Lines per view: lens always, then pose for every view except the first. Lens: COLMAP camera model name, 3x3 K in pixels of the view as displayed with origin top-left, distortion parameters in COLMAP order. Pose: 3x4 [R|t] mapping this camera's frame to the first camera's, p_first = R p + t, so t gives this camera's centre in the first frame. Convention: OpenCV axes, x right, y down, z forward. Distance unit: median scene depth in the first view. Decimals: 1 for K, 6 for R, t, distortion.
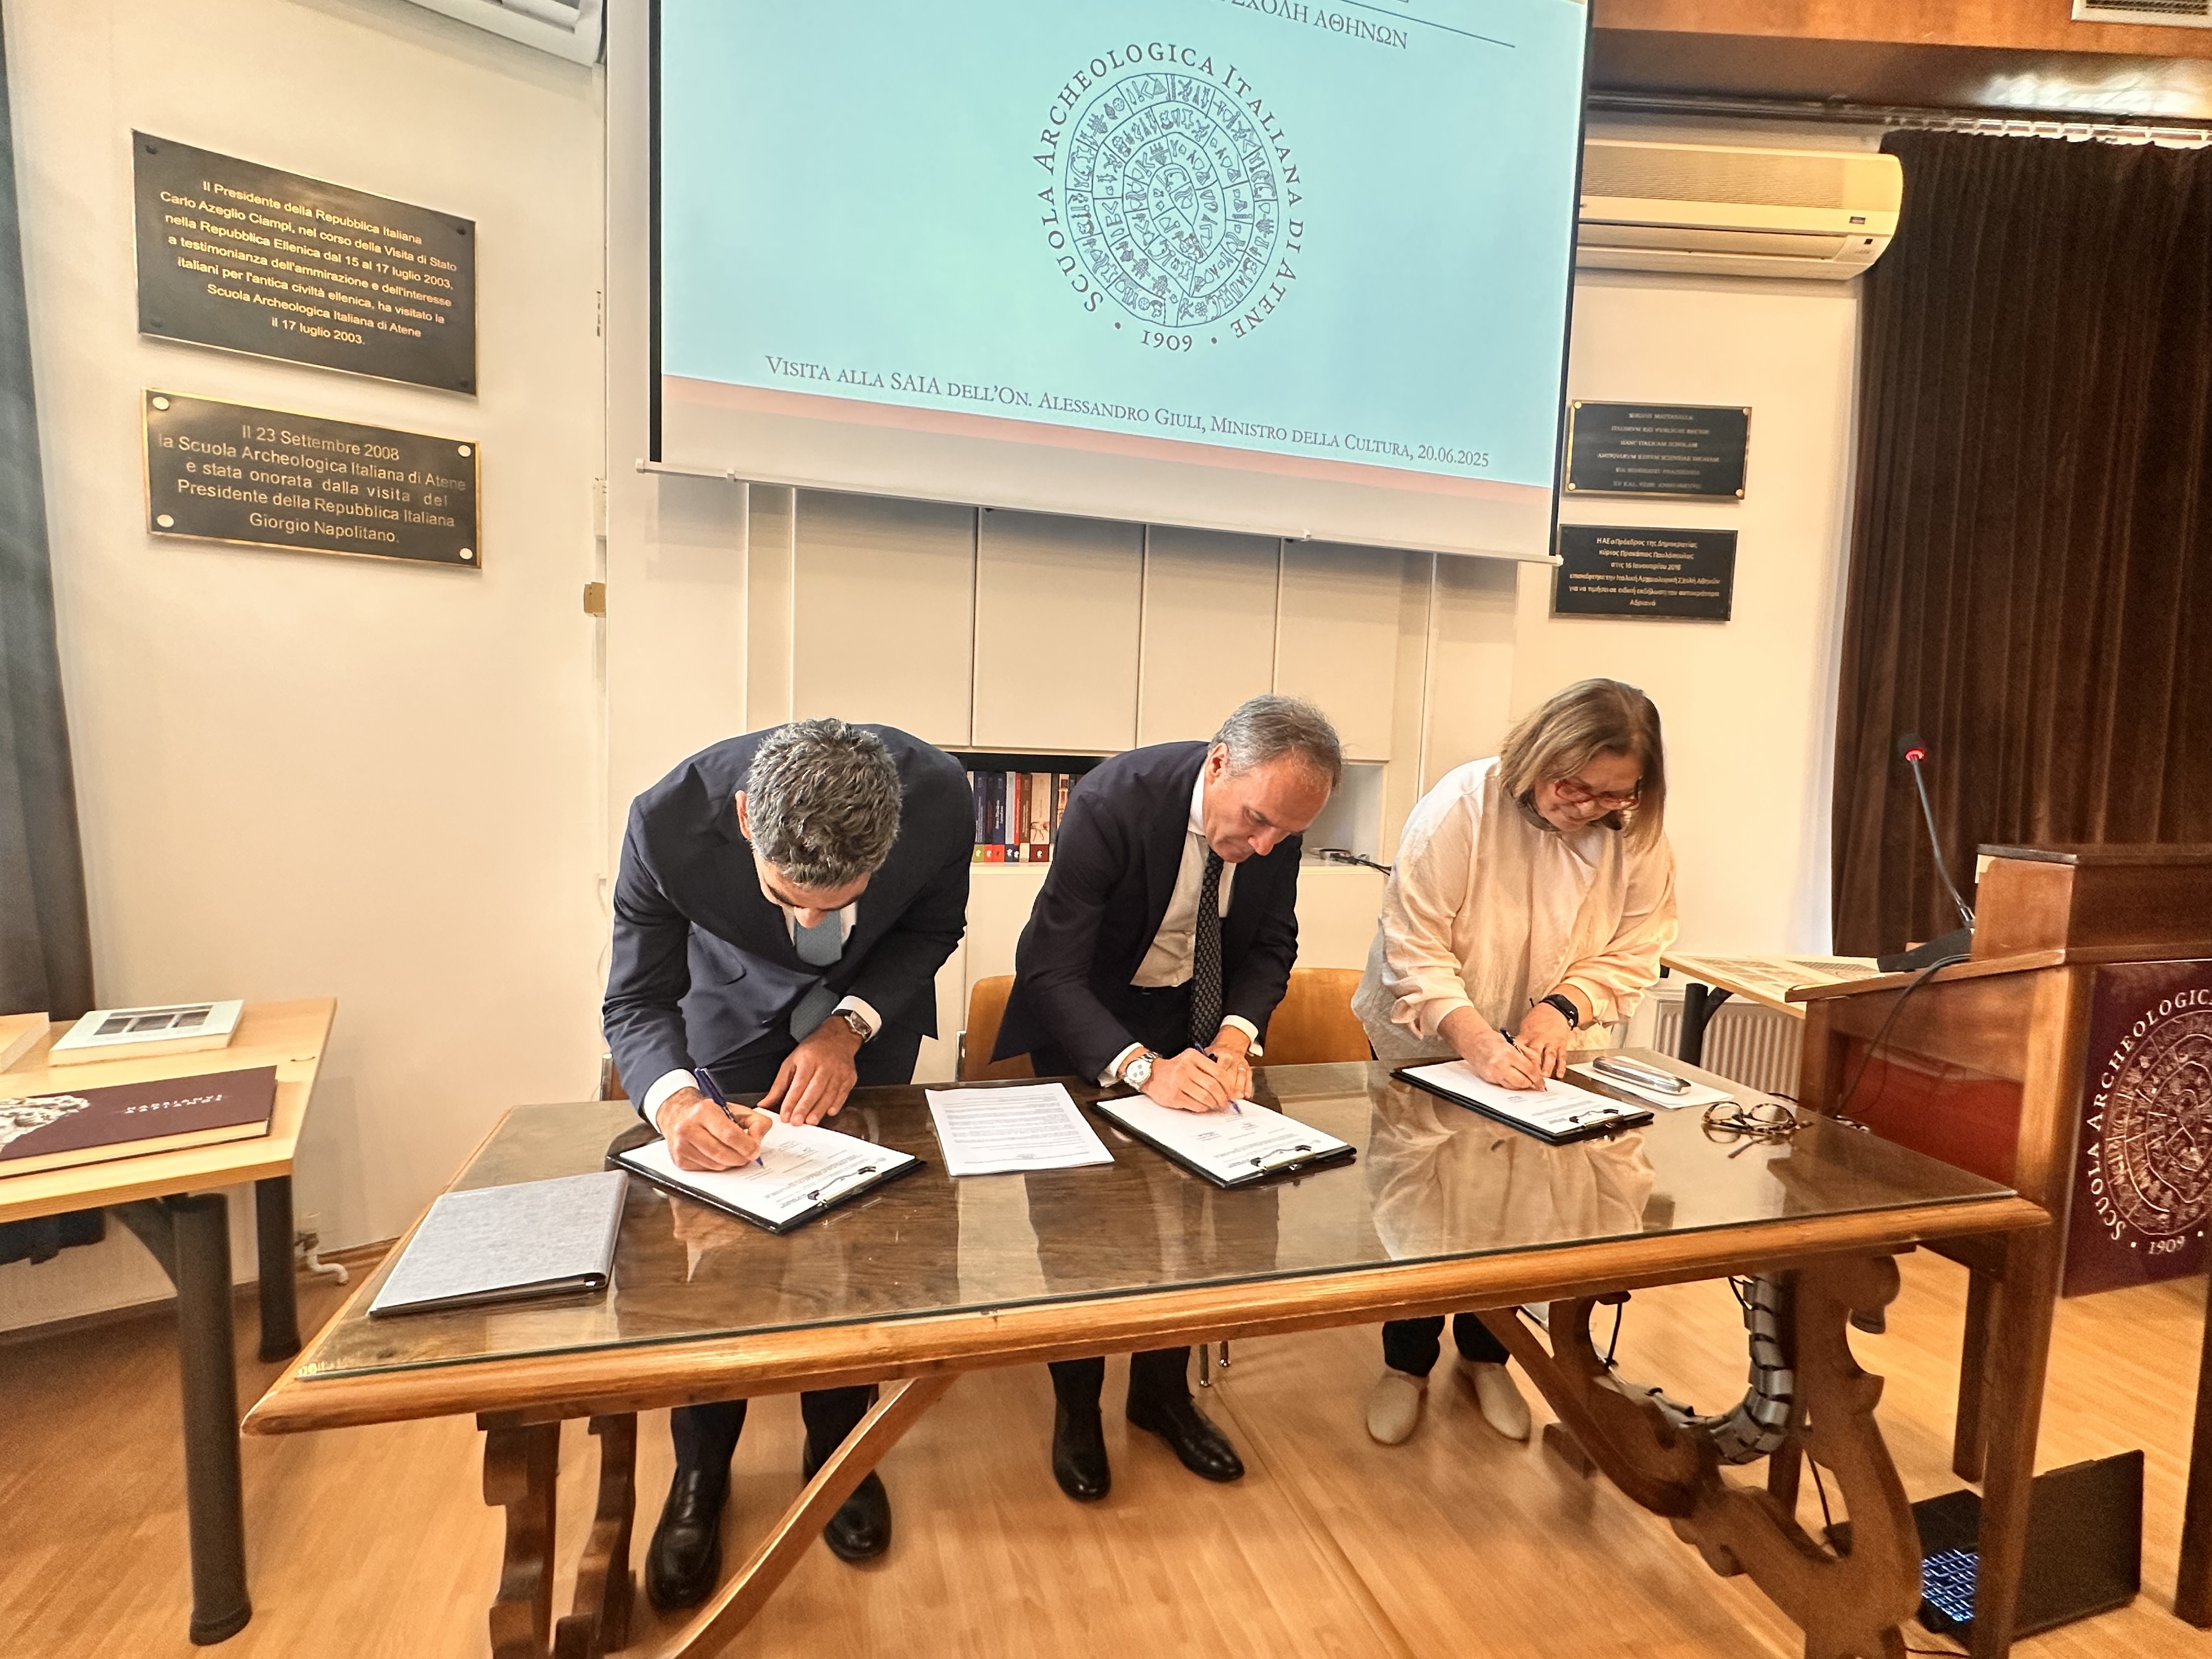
lens RADIAL K [[1030.9, 0, 1103.9], [0, 1030.9, 829.9], [0, 0, 1]] dist [-0.003927, -0.000583]
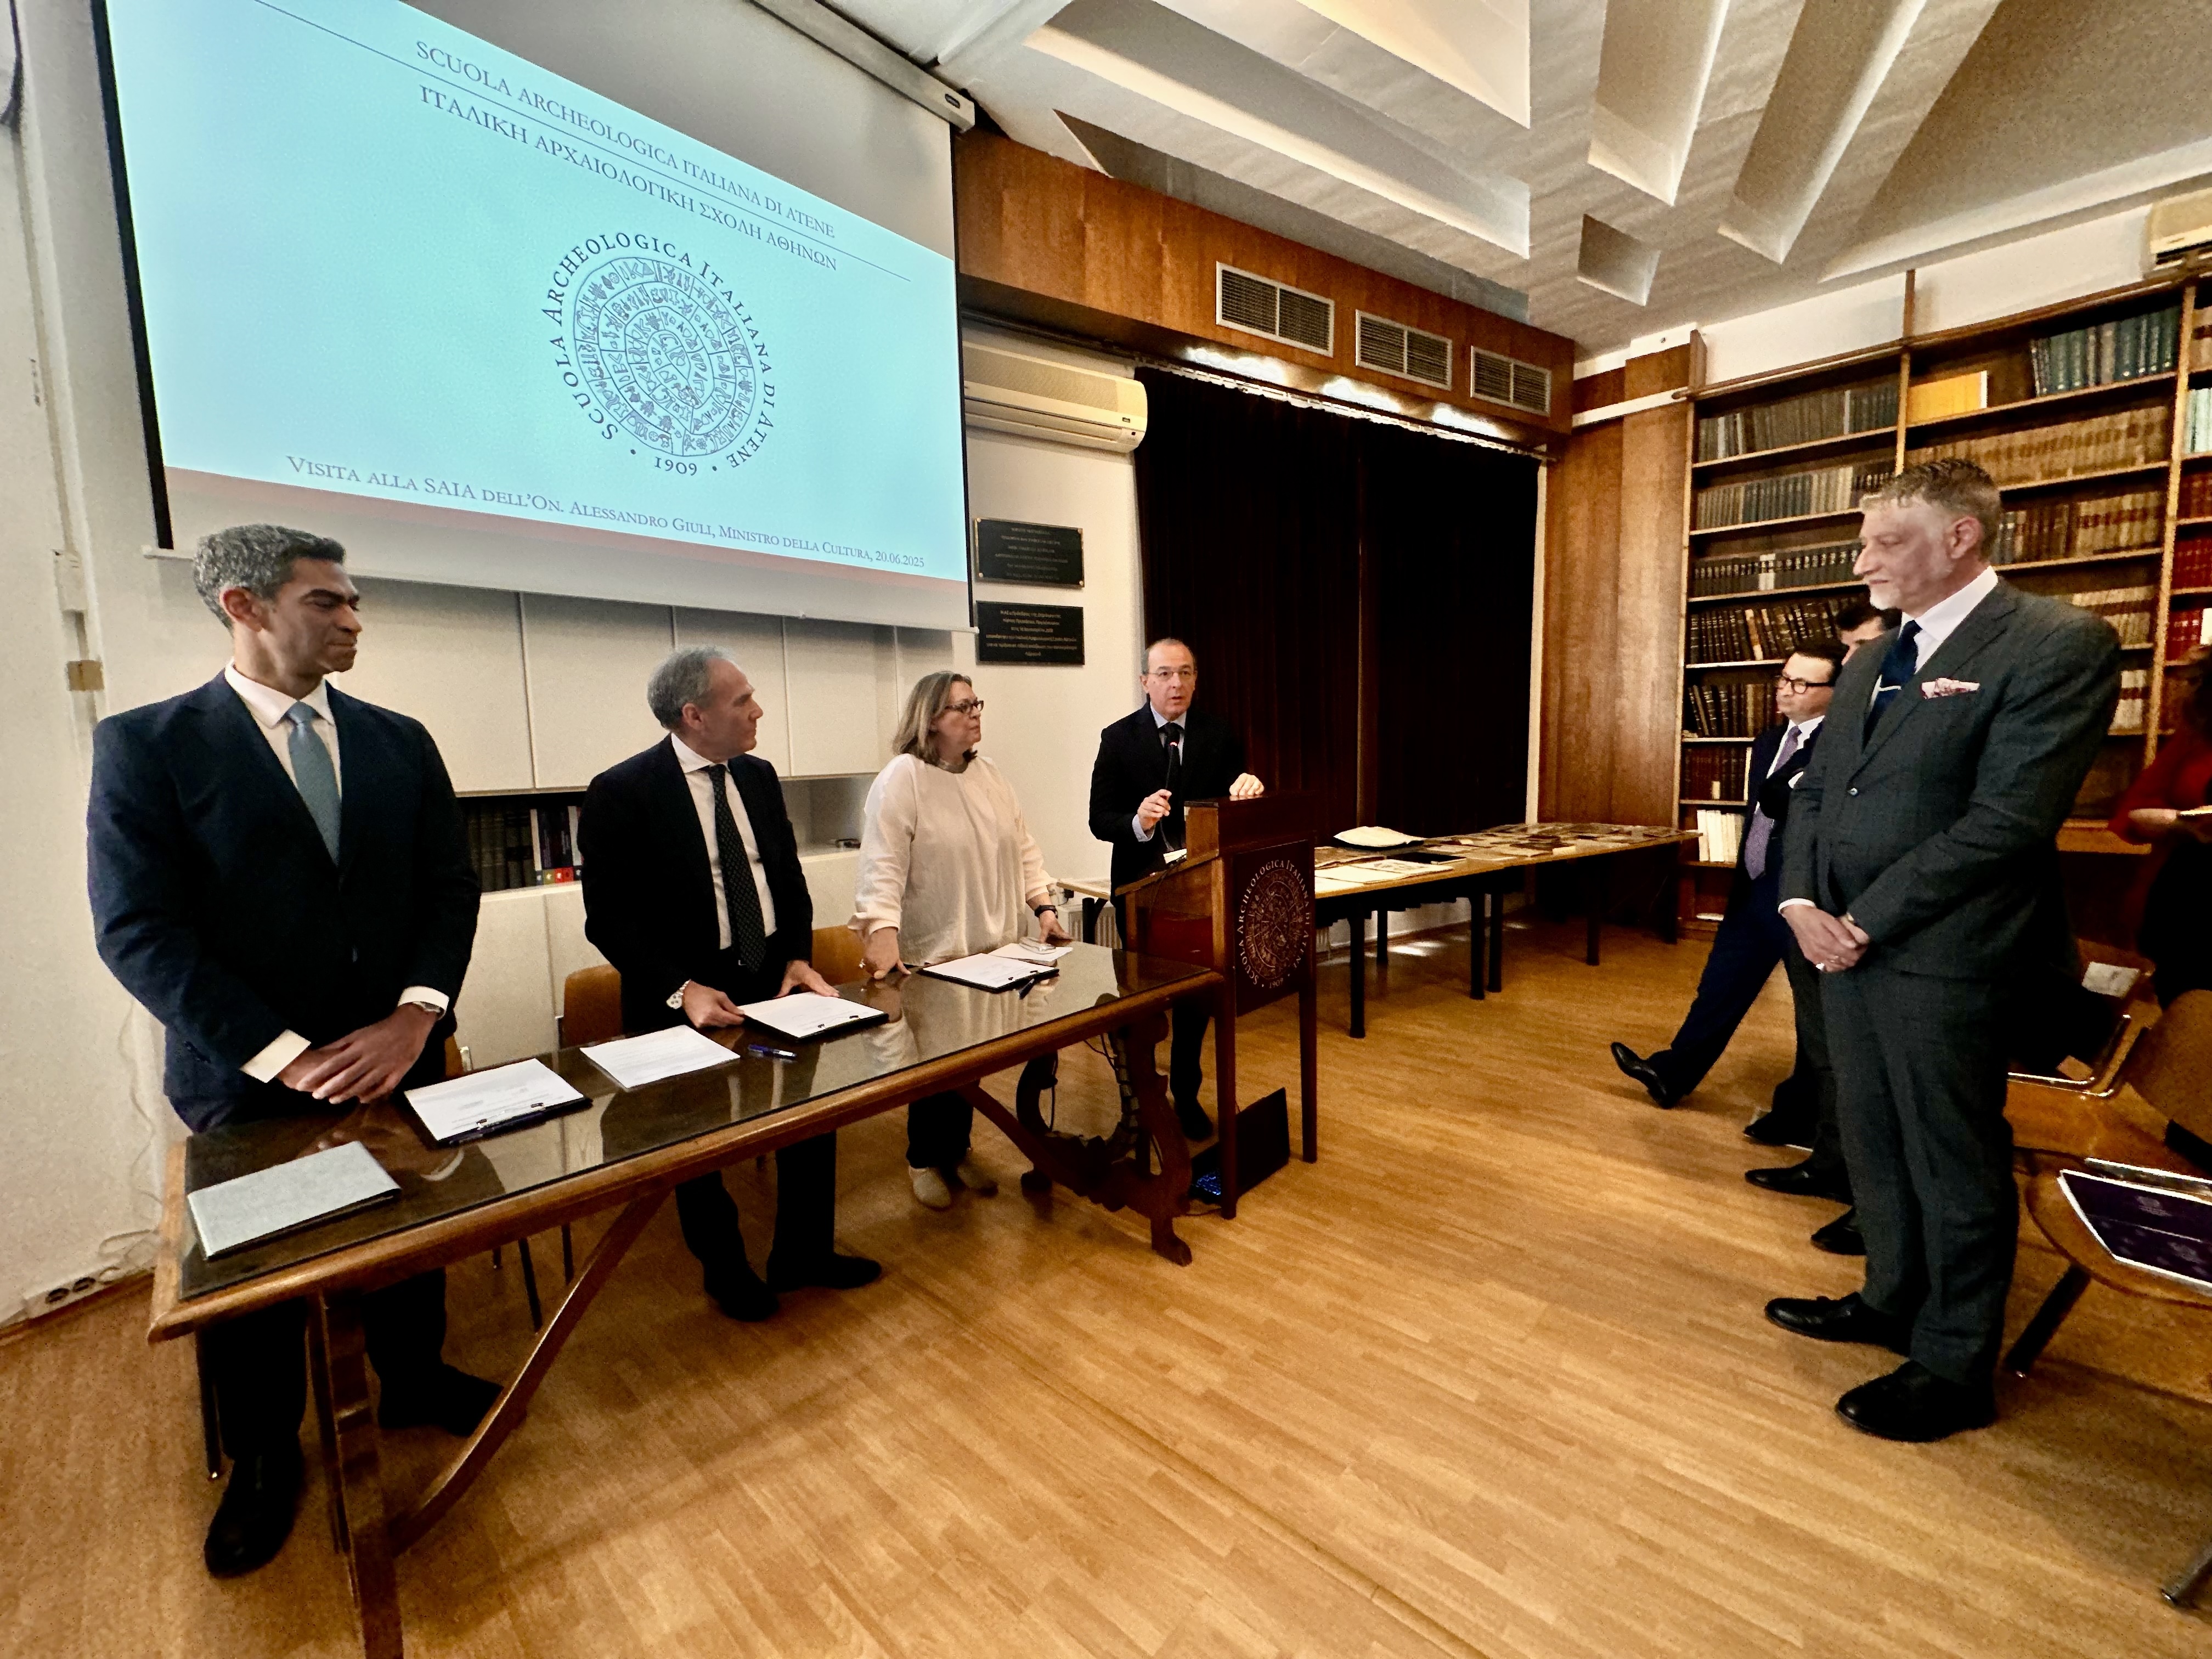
lens RADIAL K [[890.0, 0, 1106.0], [0, 890.0, 833.4], [0, 0, 1]] dist [-0.000429, 0.000035]
pose [[0.861156, -0.109951, 0.496307, -0.080547], [0.100407, 0.993884, 0.045965, -0.011125], [-0.498326, 0.010249, 0.866929, -0.242458]]
